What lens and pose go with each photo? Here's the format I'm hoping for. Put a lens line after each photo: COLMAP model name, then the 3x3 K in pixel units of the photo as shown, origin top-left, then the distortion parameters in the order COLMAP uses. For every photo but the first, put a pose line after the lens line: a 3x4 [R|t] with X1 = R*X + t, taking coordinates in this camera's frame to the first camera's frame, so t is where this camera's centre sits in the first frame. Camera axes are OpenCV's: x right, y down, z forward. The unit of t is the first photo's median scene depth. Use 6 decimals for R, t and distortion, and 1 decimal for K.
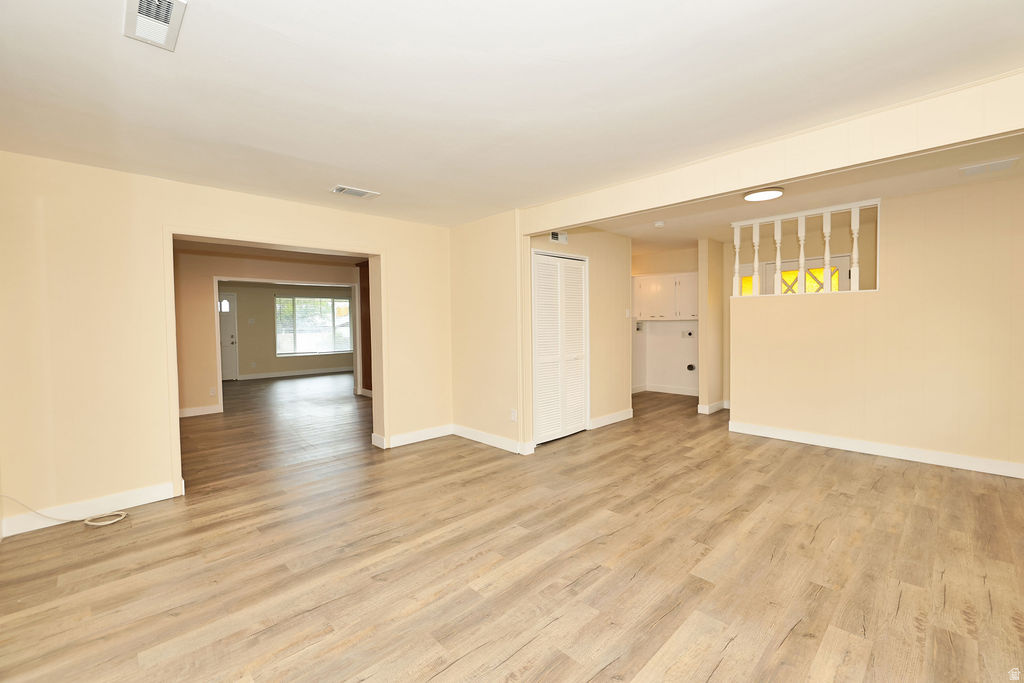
lens RADIAL K [[434.8, 0, 511.8], [0, 434.8, 333.7], [0, 0, 1]] dist [-0.001132, -0.000826]
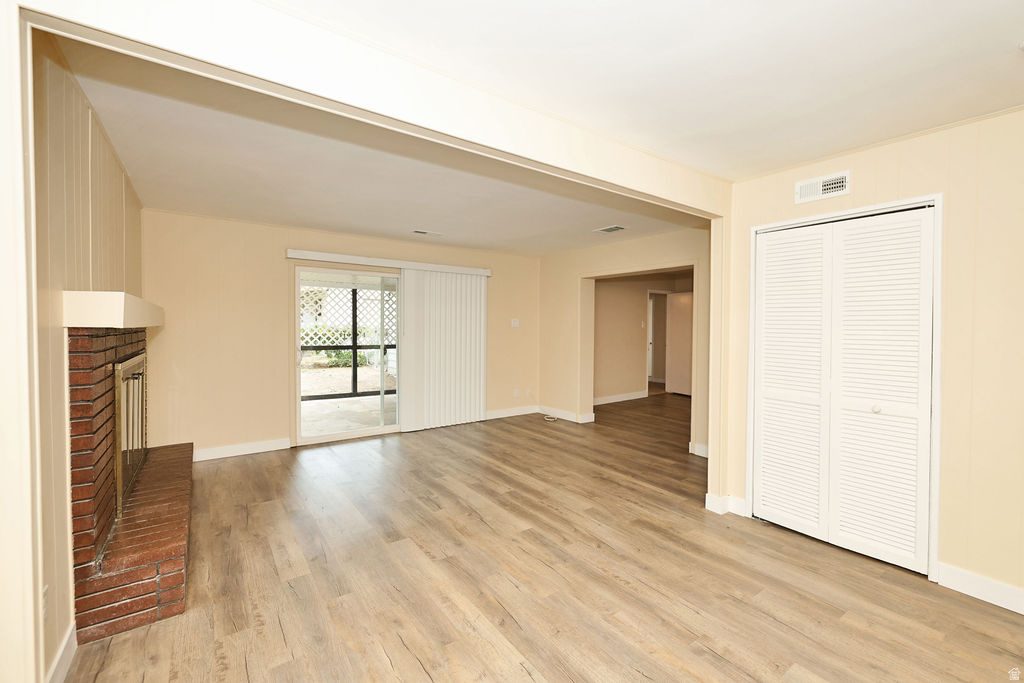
lens RADIAL K [[434.8, 0, 511.8], [0, 434.8, 333.7], [0, 0, 1]] dist [-0.001132, -0.000826]
pose [[-0.150816, 0.031275, -0.988067, 1.131137], [-0.034422, 0.998727, 0.036867, -0.059294], [0.987962, 0.039572, -0.149547, 1.049587]]
